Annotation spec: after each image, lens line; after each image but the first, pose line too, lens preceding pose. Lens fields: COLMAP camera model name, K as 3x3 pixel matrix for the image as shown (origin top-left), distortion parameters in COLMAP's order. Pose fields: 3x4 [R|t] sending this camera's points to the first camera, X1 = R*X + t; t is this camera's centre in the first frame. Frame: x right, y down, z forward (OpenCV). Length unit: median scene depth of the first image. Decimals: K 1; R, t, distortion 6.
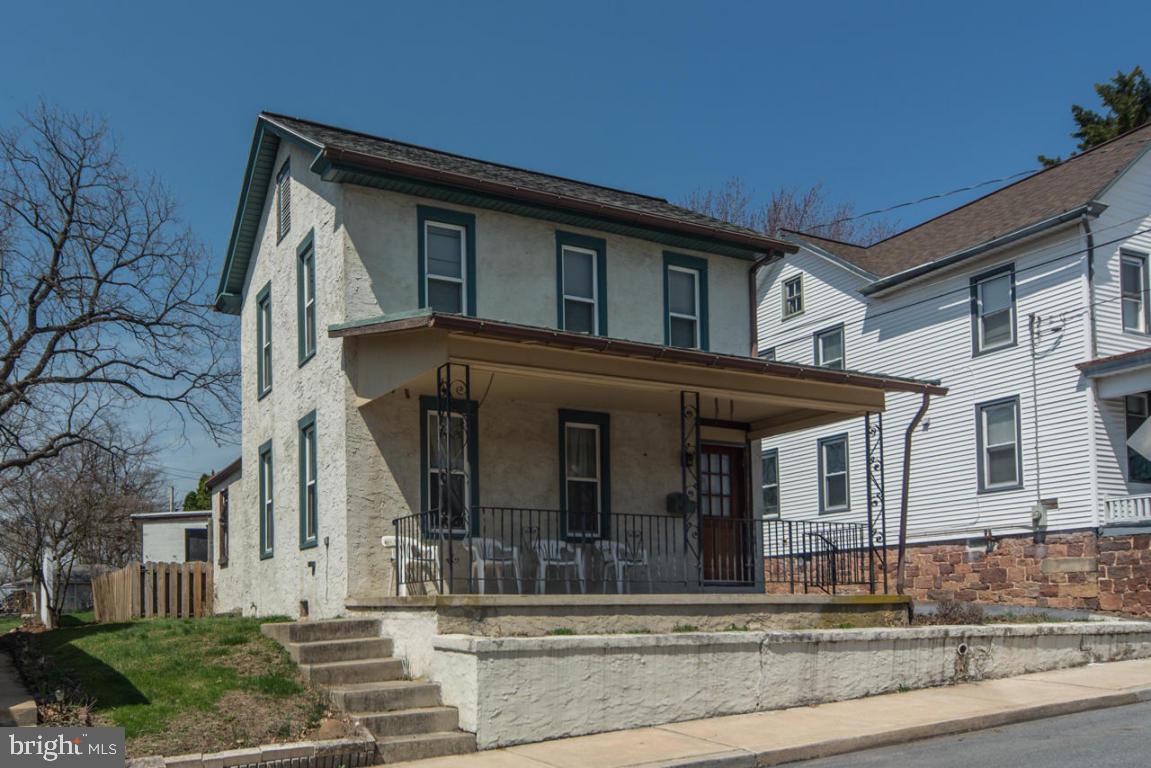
lens RADIAL K [[903.8, 0, 470.8], [0, 903.8, 588.3], [0, 0, 1]] dist [0.003360, -0.000210]
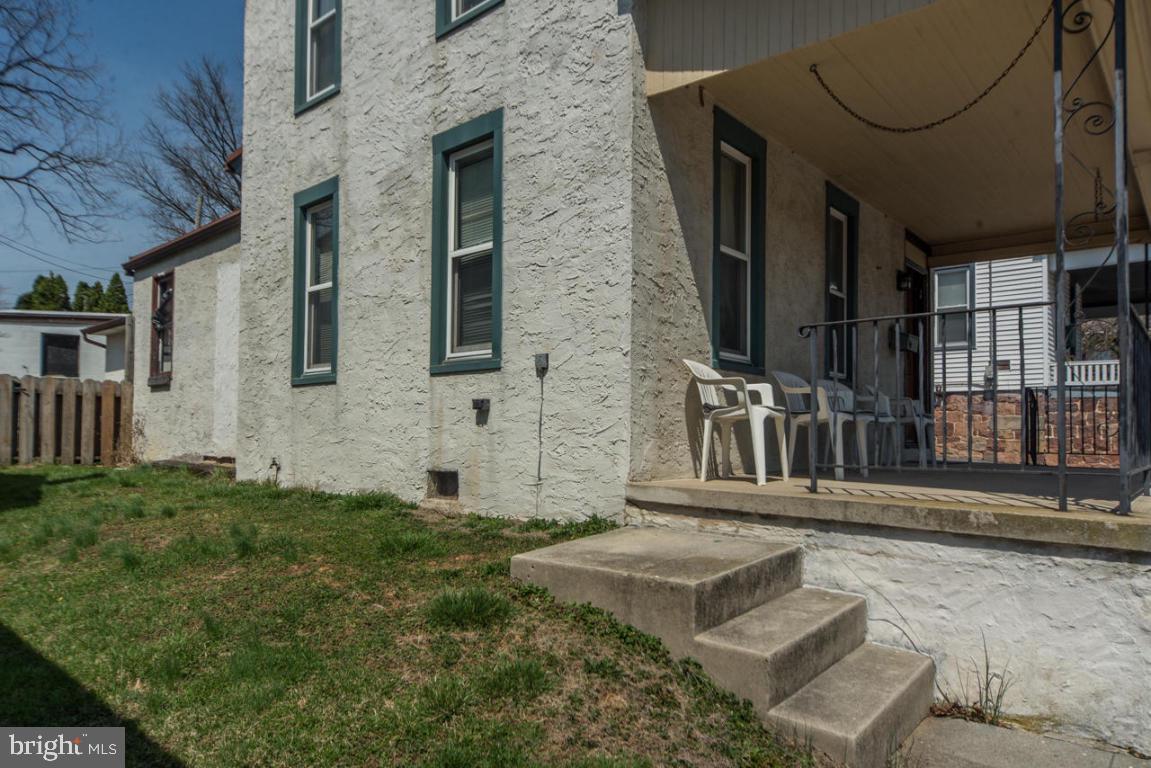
lens RADIAL K [[688.0, 0, 477.3], [0, 688.0, 411.4], [0, 0, 1]] dist [0.001646, 0.000905]
pose [[0.943631, 0.034267, 0.329221, -0.348886], [-0.036155, 0.999346, -0.000386, -0.025198], [-0.329019, -0.011539, 0.944253, 0.705978]]
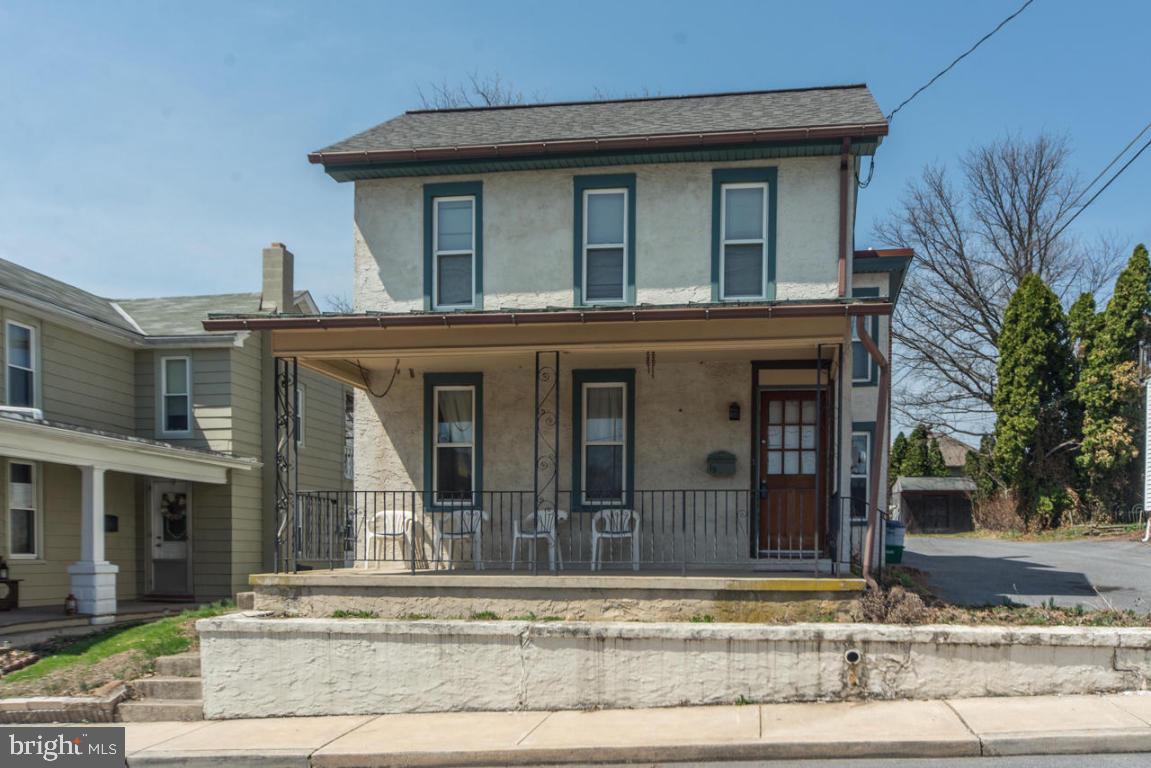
lens RADIAL K [[919.5, 0, 695.0], [0, 919.5, 577.1], [0, 0, 1]] dist [0.003246, -0.001320]
pose [[0.849206, 0.029340, -0.527246, 0.834712], [0.002155, 0.998254, 0.059022, -0.045252], [0.528057, -0.051259, 0.847661, 0.279799]]
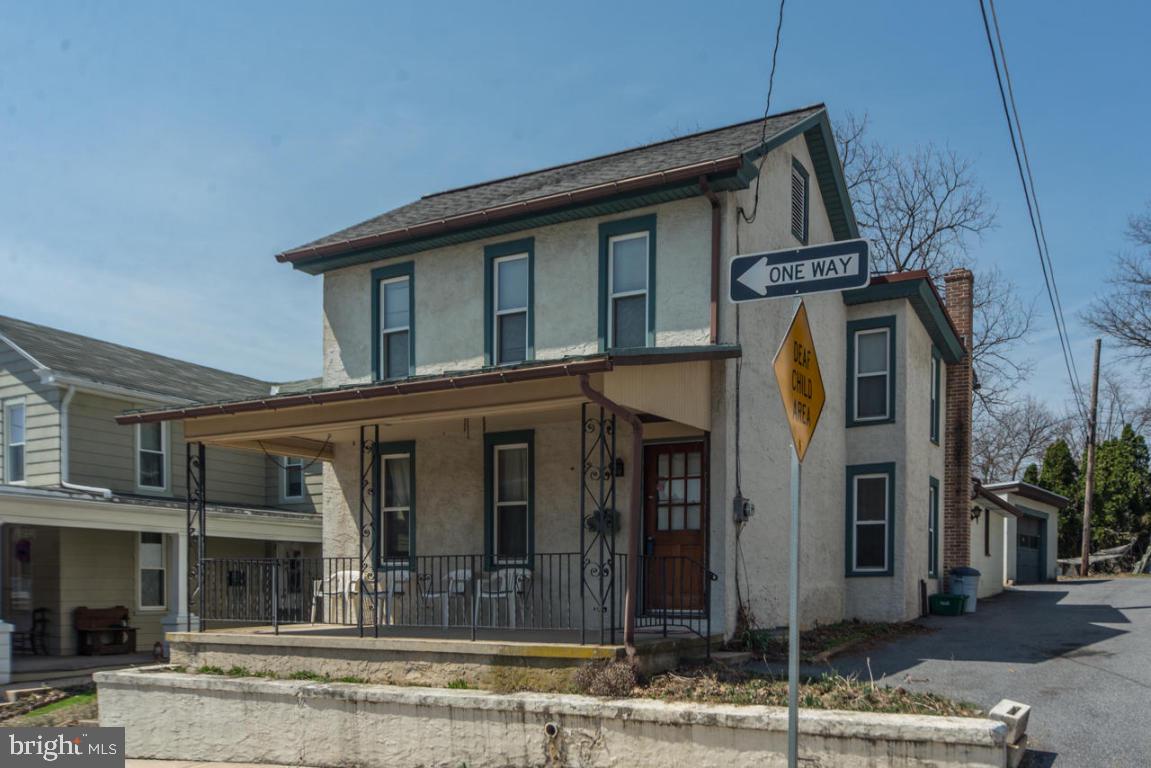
lens RADIAL K [[944.0, 0, 710.2], [0, 944.0, 605.3], [0, 0, 1]] dist [0.001212, 0.000487]
pose [[0.639103, 0.026416, -0.768667, 1.208510], [0.015704, 0.998753, 0.047380, -0.067397], [0.768961, -0.042352, 0.637892, 0.615216]]
